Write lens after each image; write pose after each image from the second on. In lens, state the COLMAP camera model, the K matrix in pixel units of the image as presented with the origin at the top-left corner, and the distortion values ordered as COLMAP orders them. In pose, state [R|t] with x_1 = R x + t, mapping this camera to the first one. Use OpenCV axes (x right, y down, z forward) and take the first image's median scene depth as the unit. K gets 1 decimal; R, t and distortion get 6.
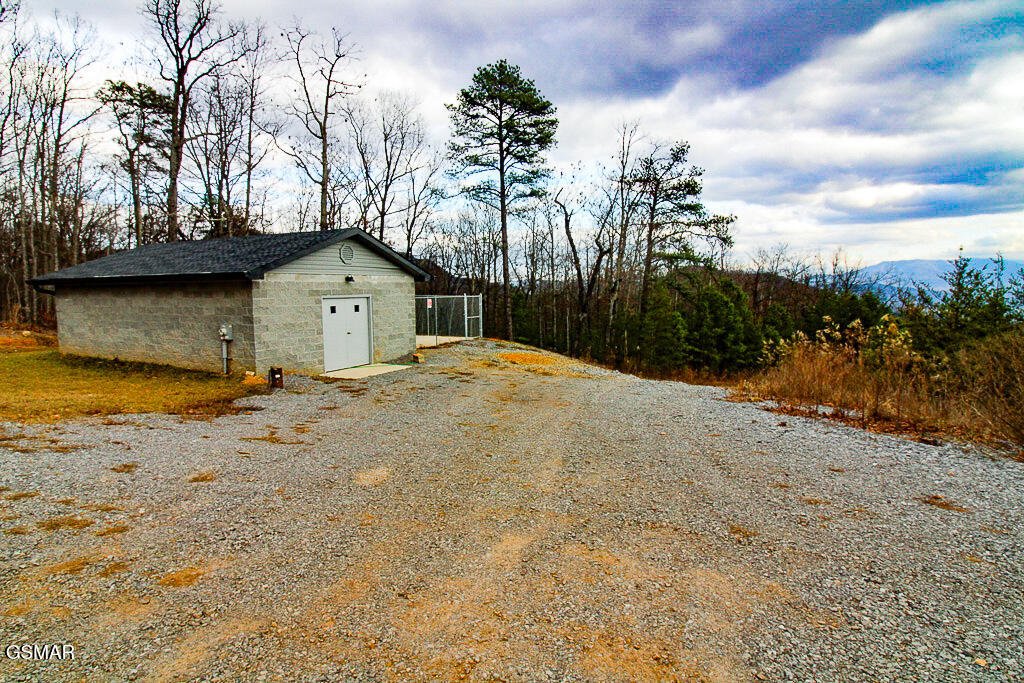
lens RADIAL K [[533.4, 0, 512.2], [0, 533.4, 331.1], [0, 0, 1]] dist [-0.002731, -0.001592]
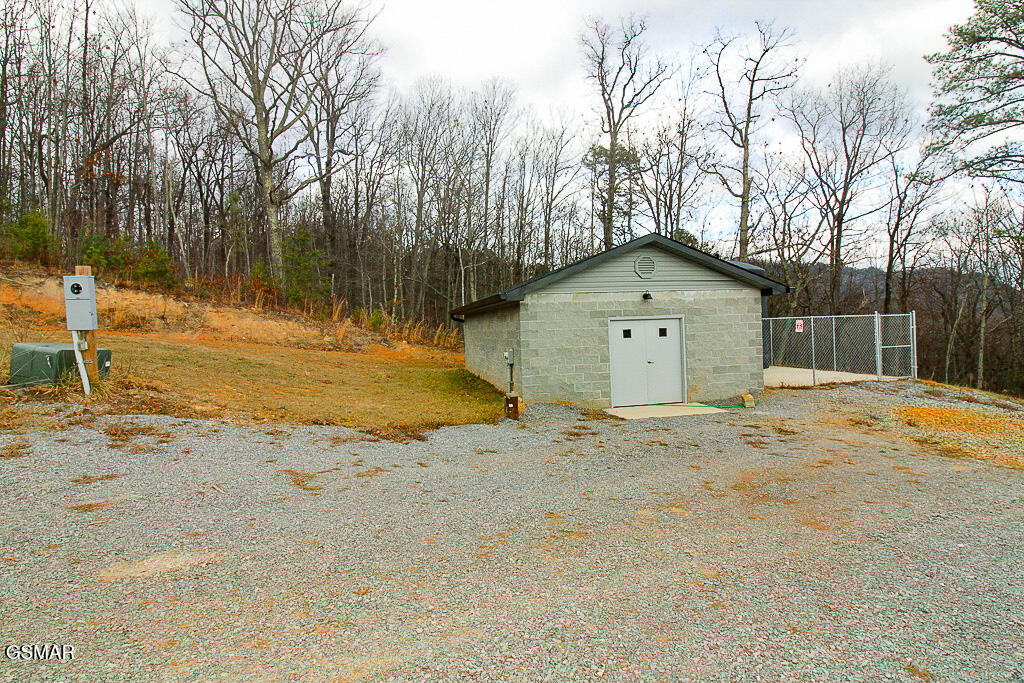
lens RADIAL K [[533.4, 0, 512.2], [0, 533.4, 331.1], [0, 0, 1]] dist [-0.002731, -0.001592]
pose [[0.638008, -0.007034, -0.769998, 0.135363], [-0.034328, 0.998704, -0.037567, -0.004168], [0.769265, 0.050400, 0.636939, 0.219487]]
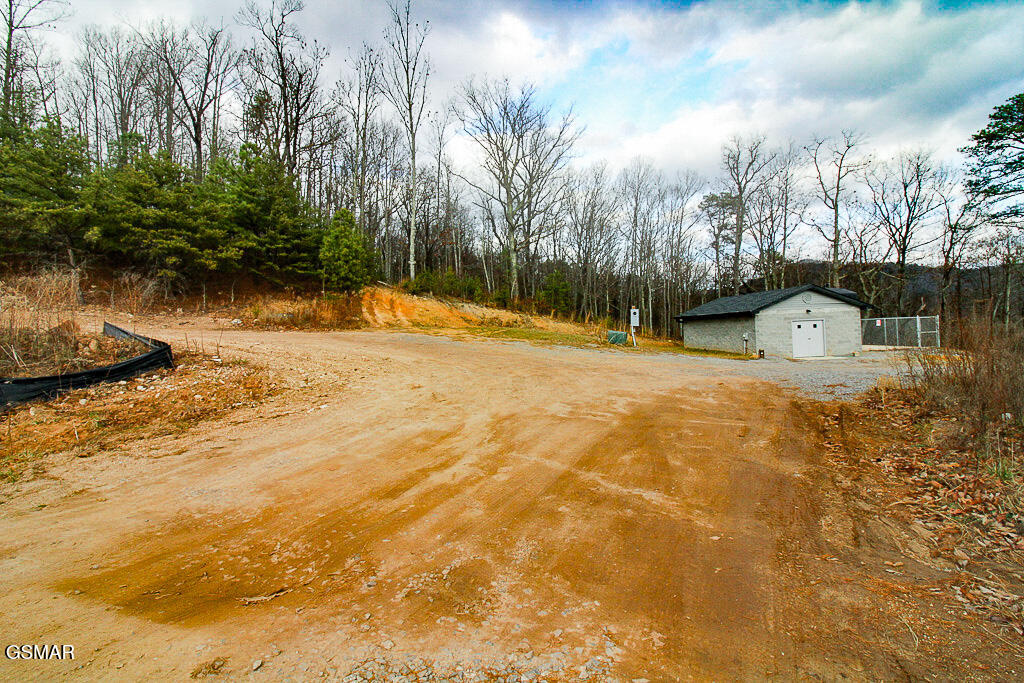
lens RADIAL K [[473.0, 0, 511.1], [0, 473.0, 329.6], [0, 0, 1]] dist [-0.001316, -0.011821]
pose [[0.510821, -0.016211, -0.859534, 0.431673], [-0.031713, 0.998786, -0.037684, 0.048843], [0.859102, 0.046508, 0.509687, -0.565558]]
